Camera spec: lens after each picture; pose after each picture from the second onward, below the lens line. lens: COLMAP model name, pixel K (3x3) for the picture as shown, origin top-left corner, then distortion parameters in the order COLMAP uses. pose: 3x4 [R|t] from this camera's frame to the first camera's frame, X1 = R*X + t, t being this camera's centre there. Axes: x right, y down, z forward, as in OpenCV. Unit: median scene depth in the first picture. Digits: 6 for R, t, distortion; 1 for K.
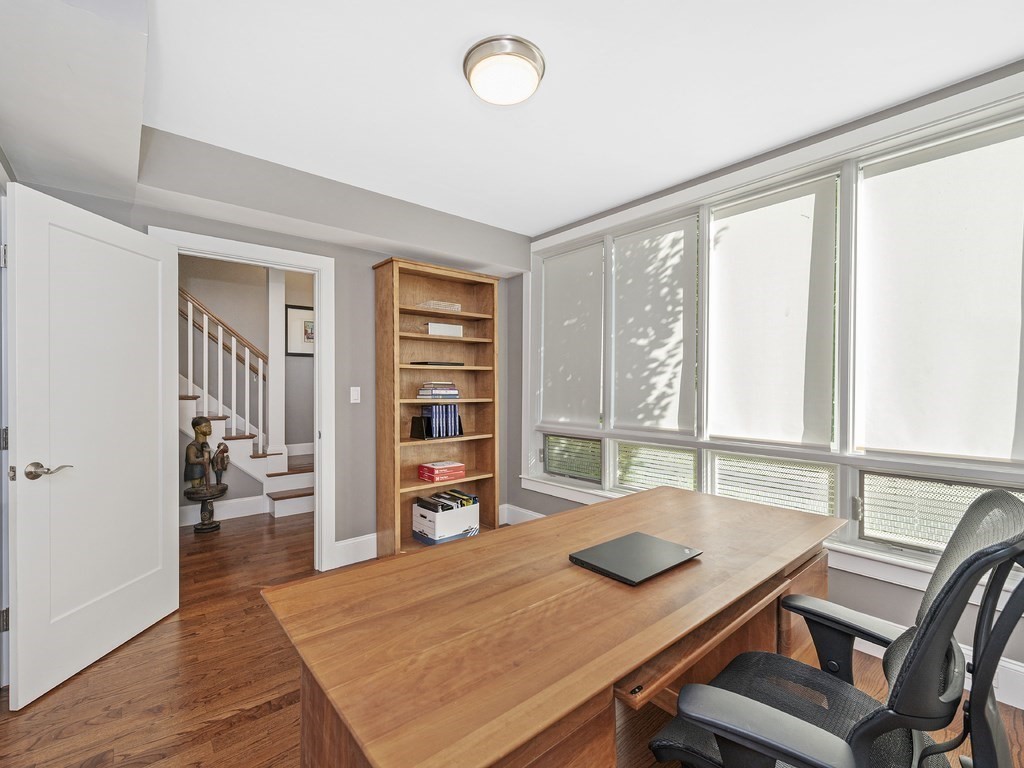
lens RADIAL K [[448.8, 0, 515.7], [0, 448.8, 391.0], [0, 0, 1]] dist [0.004062, -0.002216]
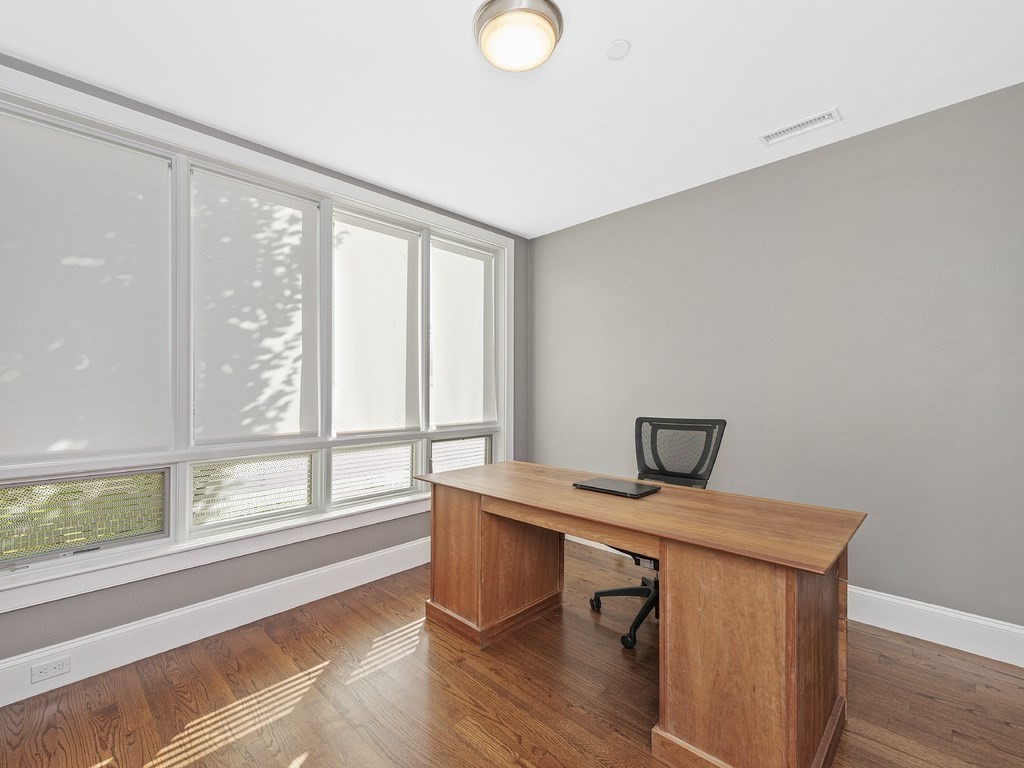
lens RADIAL K [[448.8, 0, 516.3], [0, 448.8, 382.4], [0, 0, 1]] dist [0.004062, -0.002216]
pose [[-0.086617, 0.006759, 0.996219, -0.550994], [0.002956, 0.999974, -0.006527, -0.004780], [-0.996237, 0.002380, -0.086635, 0.629962]]
